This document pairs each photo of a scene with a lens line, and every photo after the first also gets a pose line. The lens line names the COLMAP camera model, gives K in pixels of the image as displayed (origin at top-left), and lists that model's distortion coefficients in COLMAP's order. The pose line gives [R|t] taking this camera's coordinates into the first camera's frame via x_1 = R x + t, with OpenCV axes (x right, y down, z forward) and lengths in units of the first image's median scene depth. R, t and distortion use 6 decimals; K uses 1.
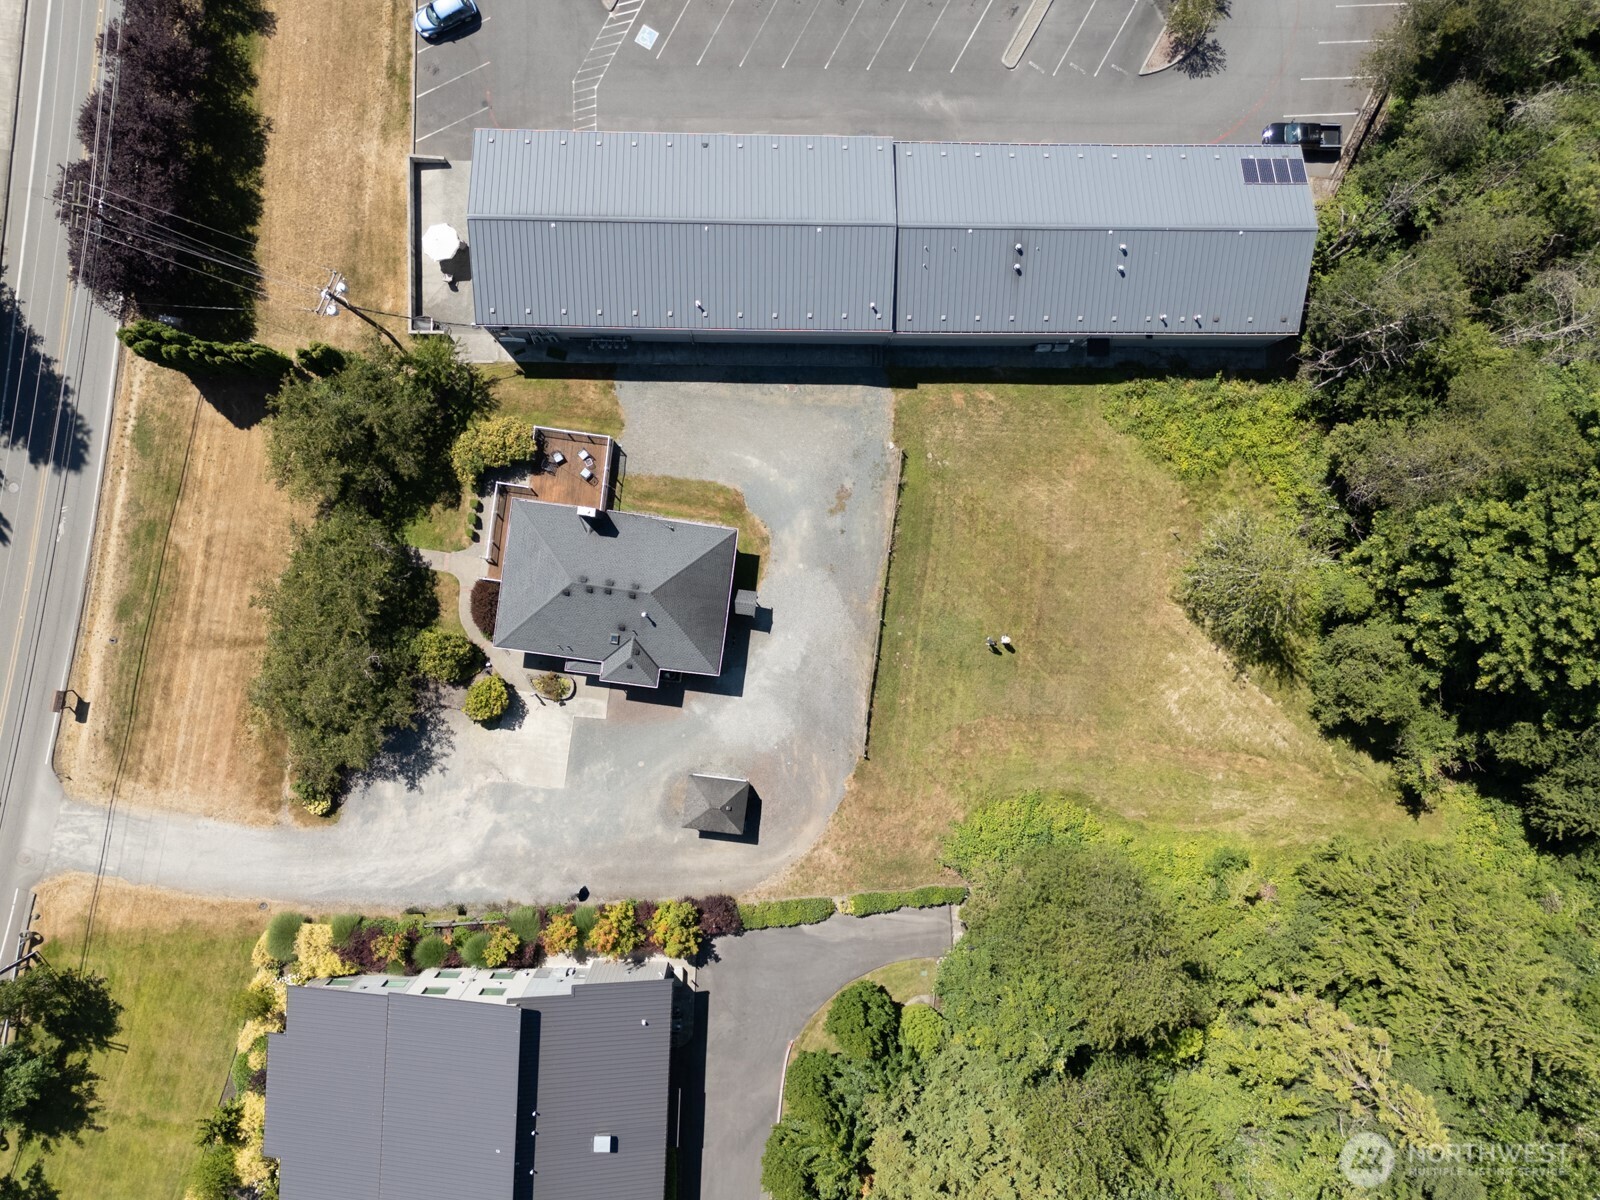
lens RADIAL K [[1188.3, 0, 800.0], [0, 1188.3, 600.0], [0, 0, 1]] dist [0.084510, -0.072997]
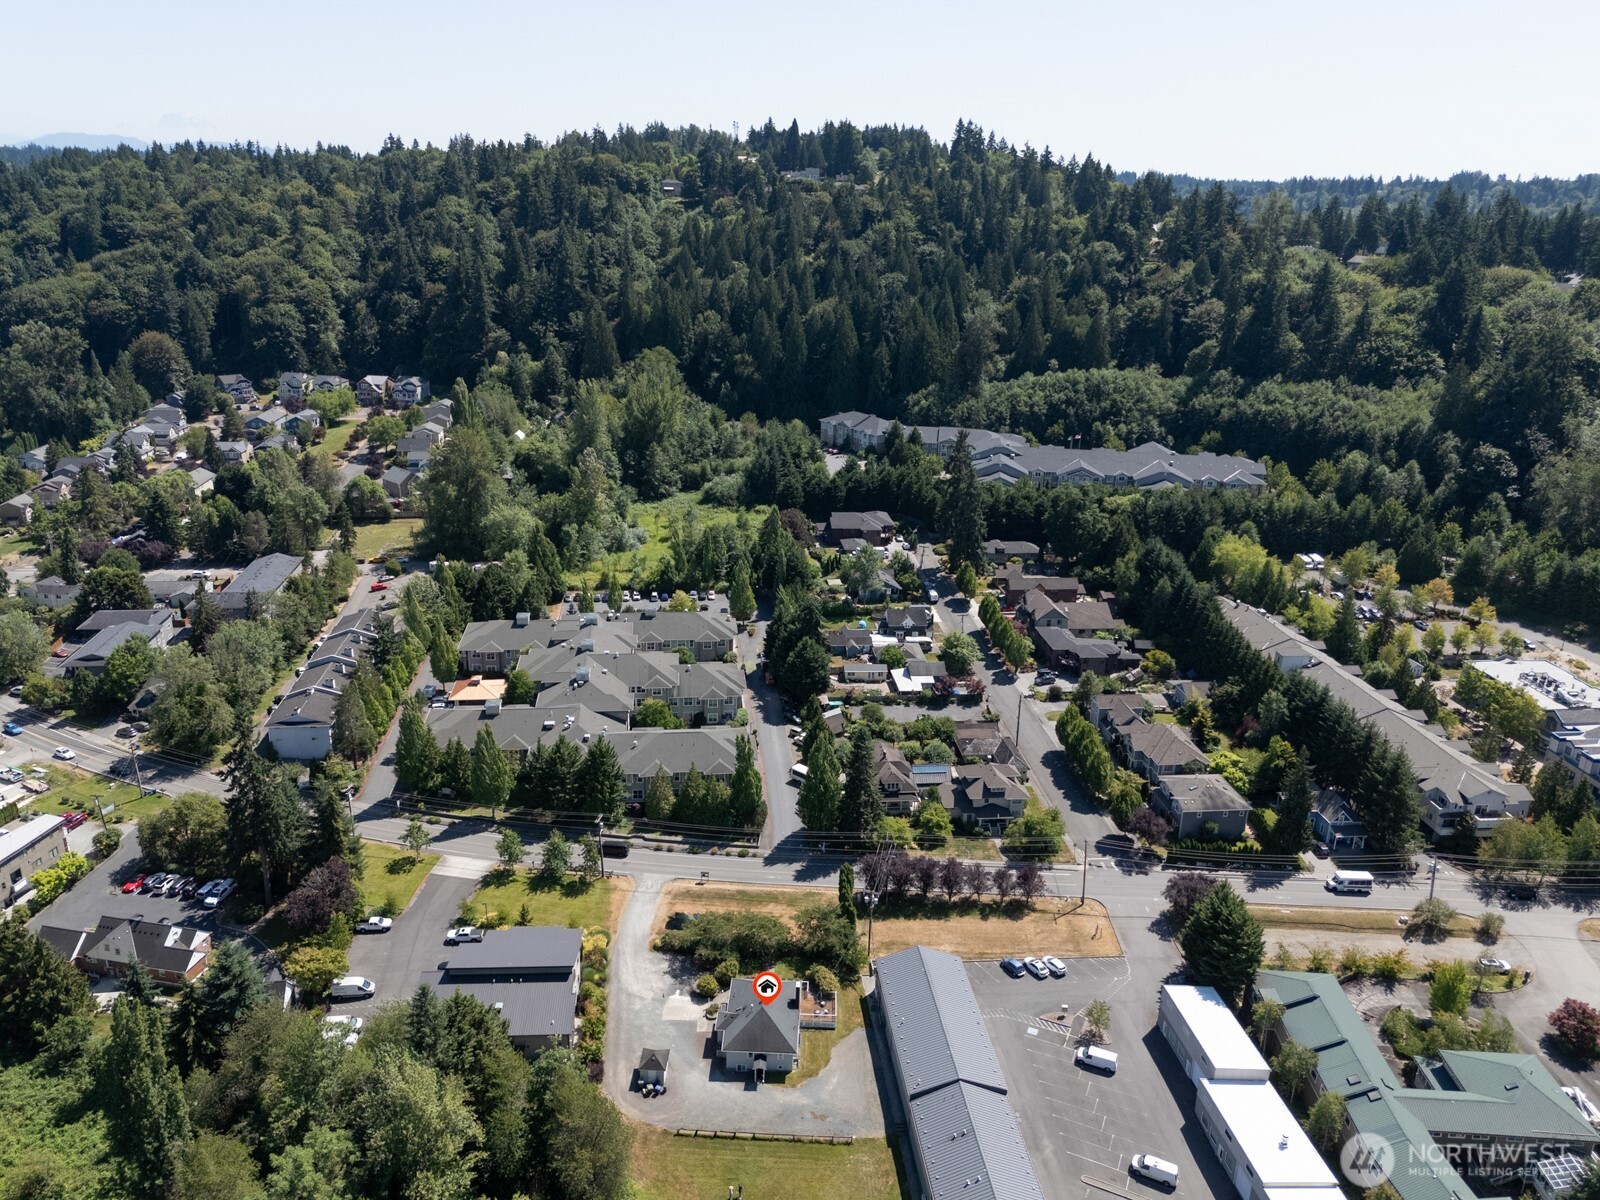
lens RADIAL K [[1188.3, 0, 800.0], [0, 1188.3, 600.0], [0, 0, 1]] dist [0.084510, -0.072997]
pose [[0.096820, 0.298460, -0.949499, 1.551975], [-0.995113, 0.010424, -0.098194, 0.118048], [-0.019410, 0.954365, 0.298010, -0.294621]]
